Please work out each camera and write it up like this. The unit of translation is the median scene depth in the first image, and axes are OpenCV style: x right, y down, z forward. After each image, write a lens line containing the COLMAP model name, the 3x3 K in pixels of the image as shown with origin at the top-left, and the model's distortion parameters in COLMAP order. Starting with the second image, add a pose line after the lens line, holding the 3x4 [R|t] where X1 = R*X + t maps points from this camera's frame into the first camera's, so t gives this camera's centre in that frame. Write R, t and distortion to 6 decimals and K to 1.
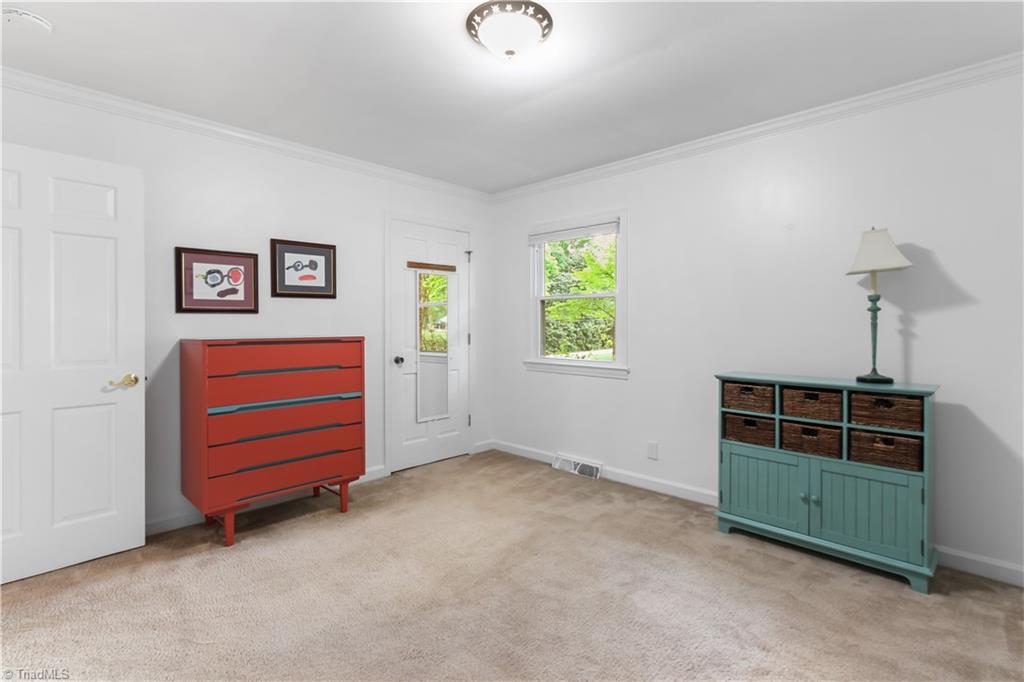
lens RADIAL K [[481.6, 0, 508.1], [0, 481.6, 333.5], [0, 0, 1]] dist [-0.005837, 0.000034]
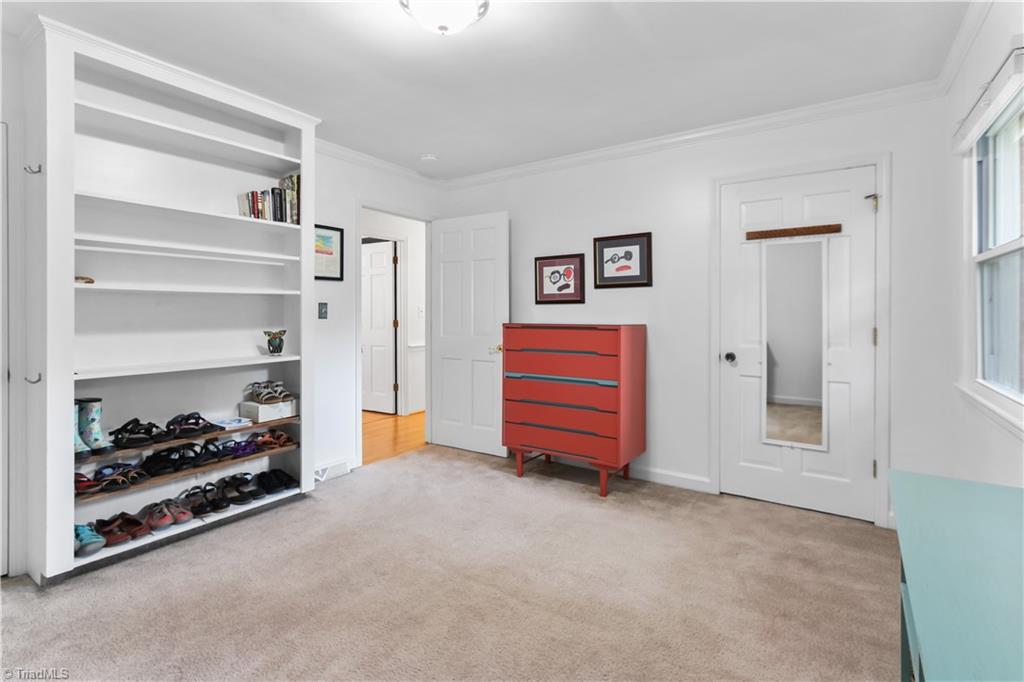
lens RADIAL K [[481.6, 0, 501.7], [0, 481.6, 311.0], [0, 0, 1]] dist [-0.005837, 0.000034]
pose [[0.173319, 0.006037, -0.984847, 0.603879], [-0.013603, 0.999900, 0.003736, -0.023630], [0.984772, 0.012750, 0.173383, 0.578314]]
